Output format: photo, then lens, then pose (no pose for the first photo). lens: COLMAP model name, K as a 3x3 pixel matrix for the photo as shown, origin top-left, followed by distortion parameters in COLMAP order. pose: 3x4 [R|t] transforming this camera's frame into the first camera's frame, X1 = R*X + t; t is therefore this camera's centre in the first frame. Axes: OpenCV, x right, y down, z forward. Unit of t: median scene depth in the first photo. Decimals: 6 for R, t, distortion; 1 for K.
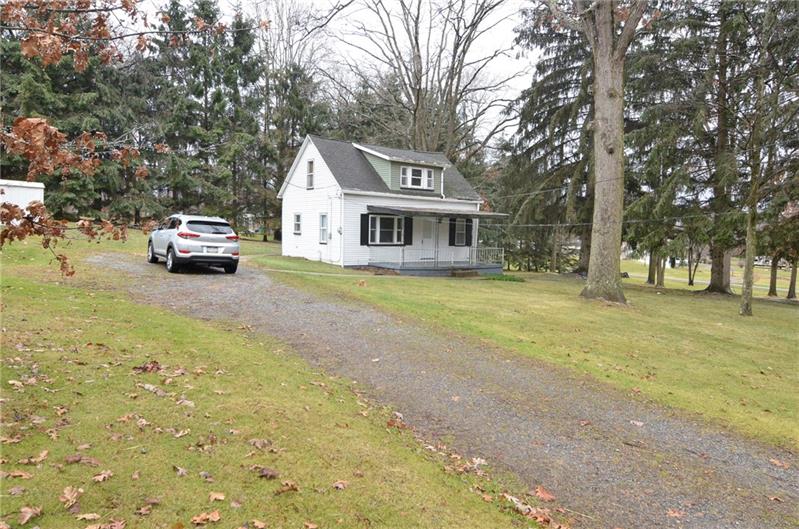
lens RADIAL K [[539.7, 0, 402.0], [0, 539.7, 259.7], [0, 0, 1]] dist [0.004708, -0.008147]
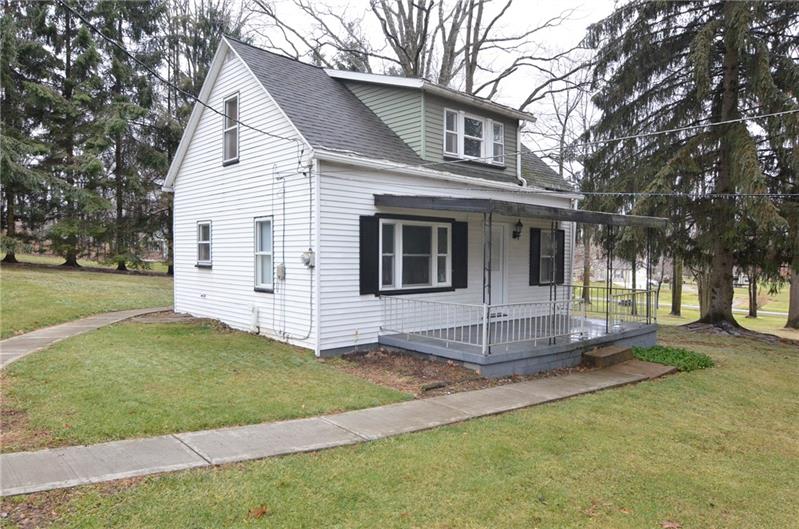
lens RADIAL K [[539.7, 0, 398.8], [0, 539.7, 262.5], [0, 0, 1]] dist [0.004708, -0.008147]
pose [[0.994137, -0.019136, 0.106417, -0.085325], [0.023123, 0.999071, -0.036358, -0.033440], [-0.105622, 0.038605, 0.993657, 0.567807]]
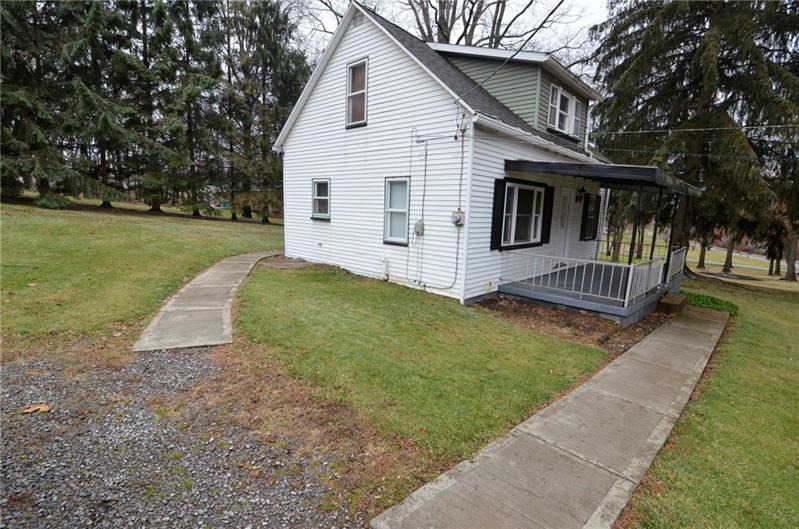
lens RADIAL K [[385.3, 0, 398.8], [0, 385.3, 263.7], [0, 0, 1]] dist [-0.002023, -0.004481]
pose [[0.984027, -0.016581, 0.177246, -0.197586], [-0.000424, 0.995432, 0.095474, -0.043474], [-0.178019, -0.094024, 0.979525, 0.658481]]
